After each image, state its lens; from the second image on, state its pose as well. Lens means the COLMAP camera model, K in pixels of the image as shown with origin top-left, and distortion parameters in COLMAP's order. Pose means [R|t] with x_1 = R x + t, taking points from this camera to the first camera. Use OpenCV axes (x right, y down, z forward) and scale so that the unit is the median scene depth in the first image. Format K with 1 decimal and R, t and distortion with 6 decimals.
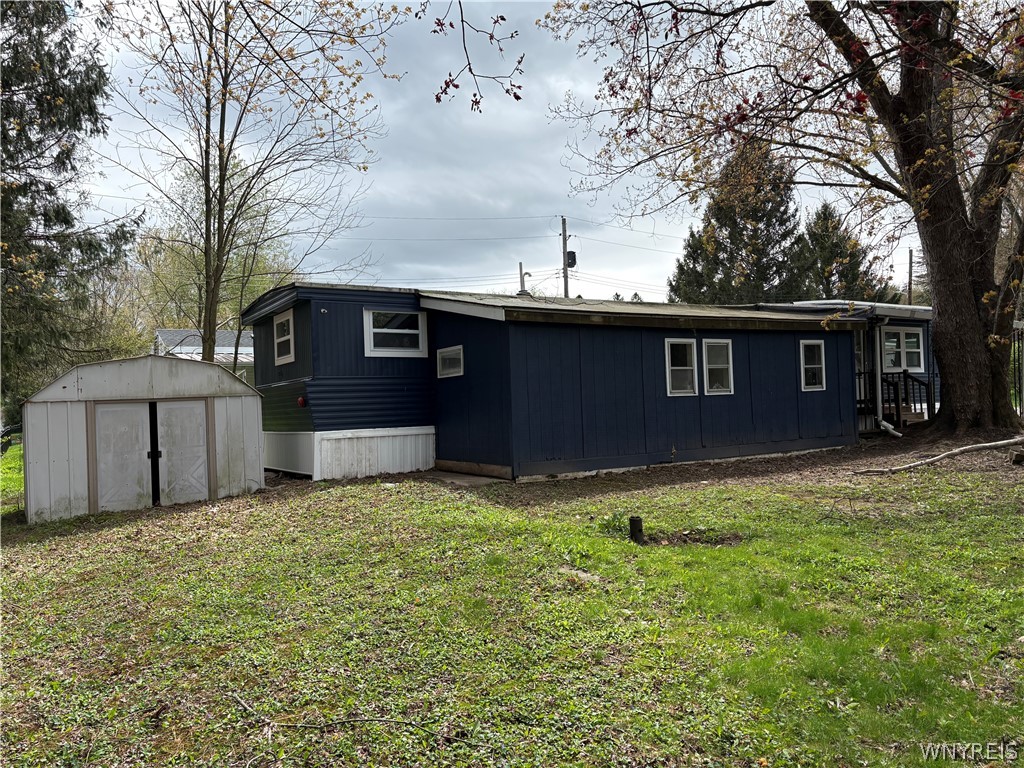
lens RADIAL K [[816.0, 0, 512.0], [0, 816.0, 384.0], [0, 0, 1]] dist [0.084243, -0.002414]
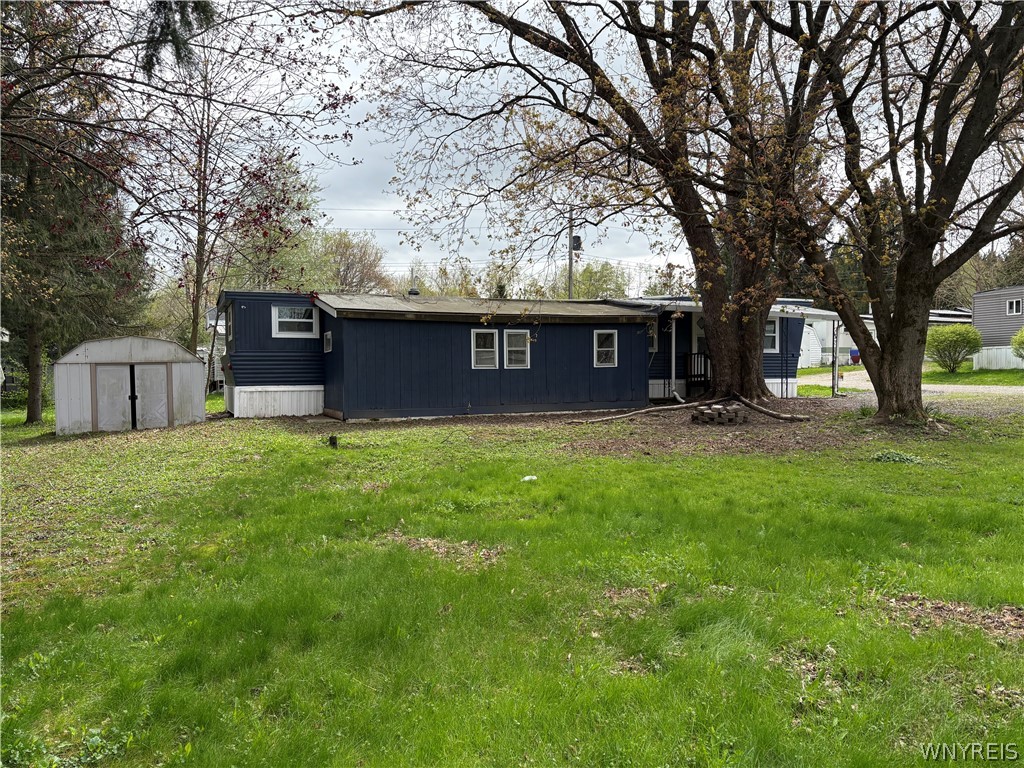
lens RADIAL K [[789.2, 0, 512.0], [0, 789.2, 384.0], [0, 0, 1]] dist [0.012226, 0.000037]
pose [[0.992754, 0.026771, -0.117146, 0.427765], [-0.021417, 0.998678, 0.046726, -0.025284], [0.118242, -0.043879, 0.992015, -0.386095]]
